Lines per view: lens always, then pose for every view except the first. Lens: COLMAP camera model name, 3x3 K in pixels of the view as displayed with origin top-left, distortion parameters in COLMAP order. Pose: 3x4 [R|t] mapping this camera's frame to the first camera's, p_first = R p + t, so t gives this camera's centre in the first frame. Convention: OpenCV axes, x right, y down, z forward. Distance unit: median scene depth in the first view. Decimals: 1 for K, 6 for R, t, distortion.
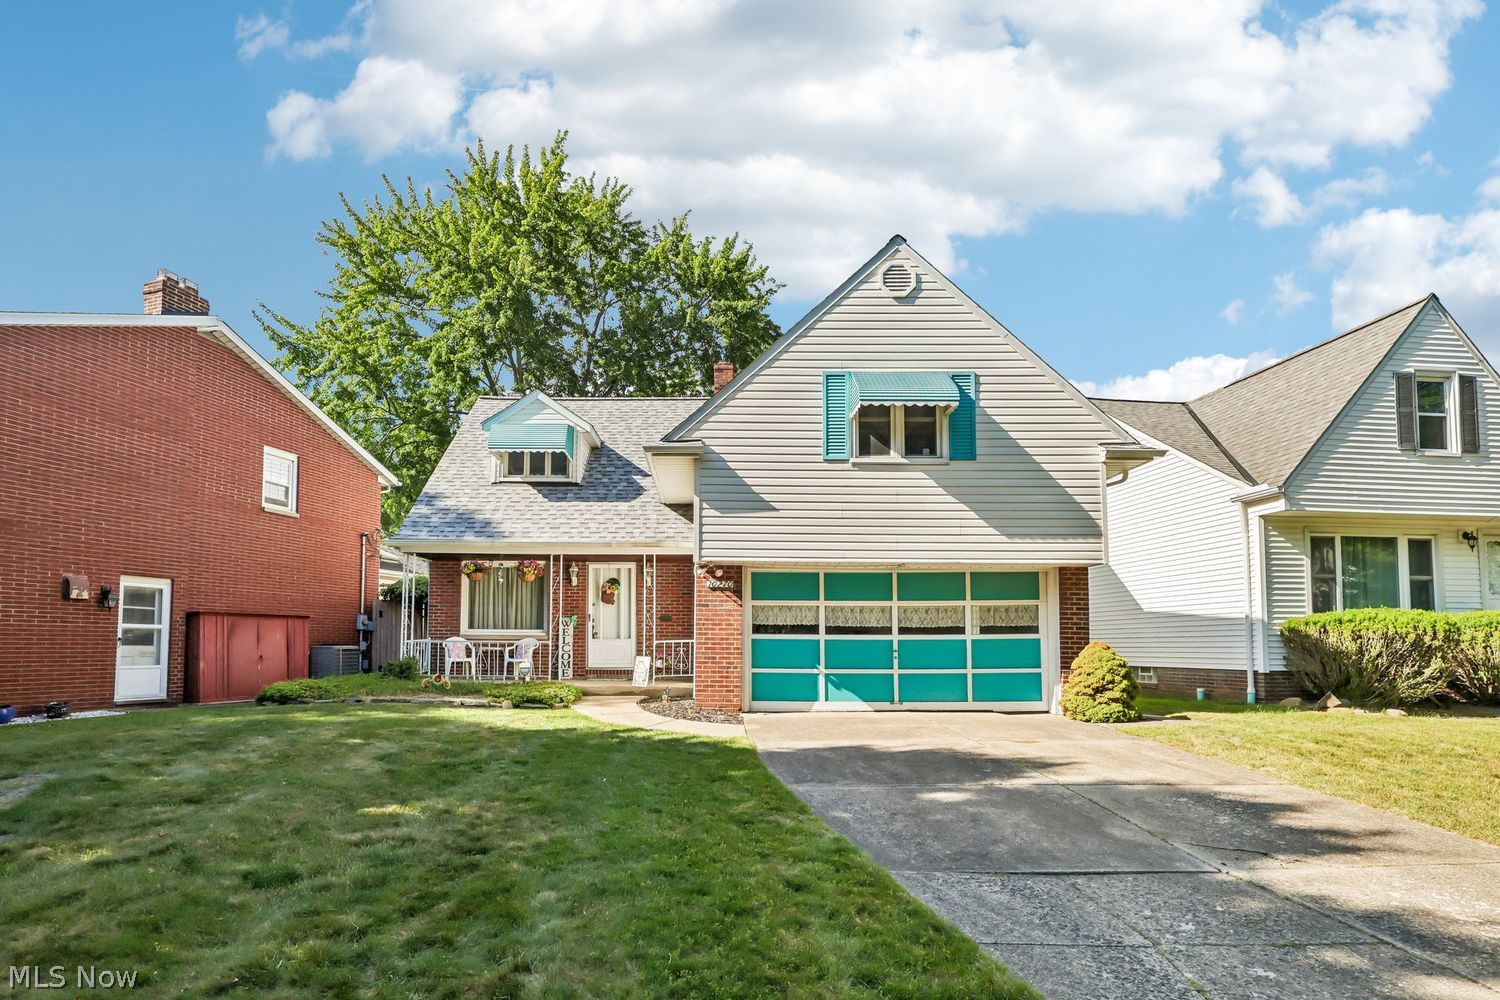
lens RADIAL K [[701.9, 0, 709.8], [0, 701.9, 603.1], [0, 0, 1]] dist [-0.006464, -0.000922]
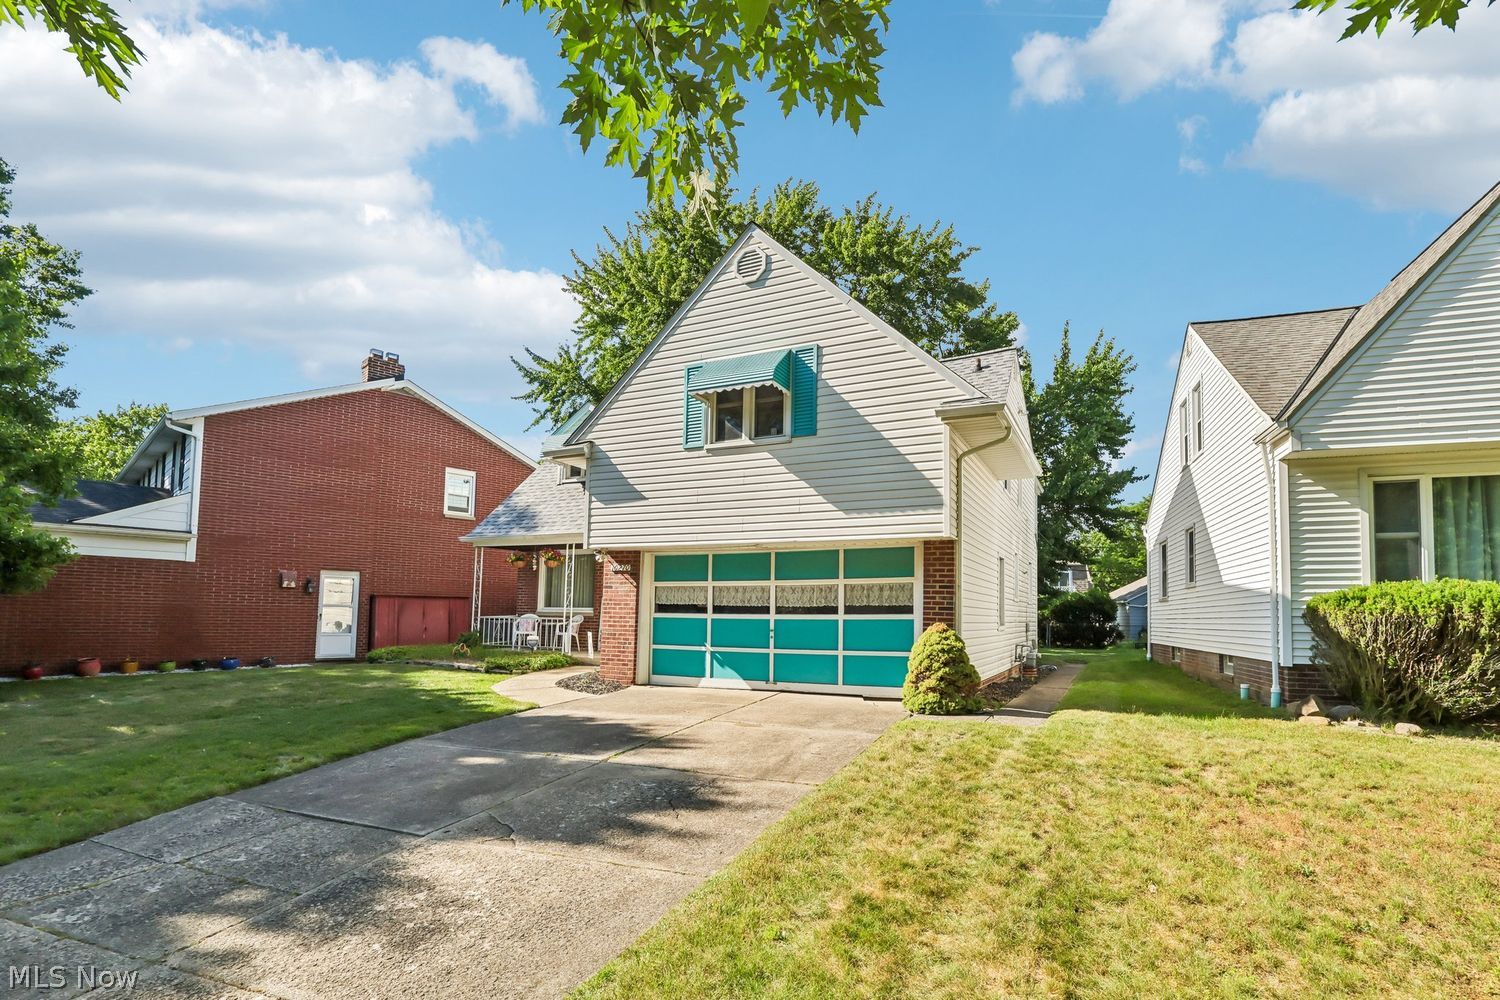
lens RADIAL K [[701.9, 0, 777.6], [0, 701.9, 566.3], [0, 0, 1]] dist [-0.006464, -0.000922]
pose [[0.909914, -0.023624, -0.414123, 0.692630], [0.016860, 0.999658, -0.019980, -0.003286], [0.414453, 0.011198, 0.910002, 0.091667]]
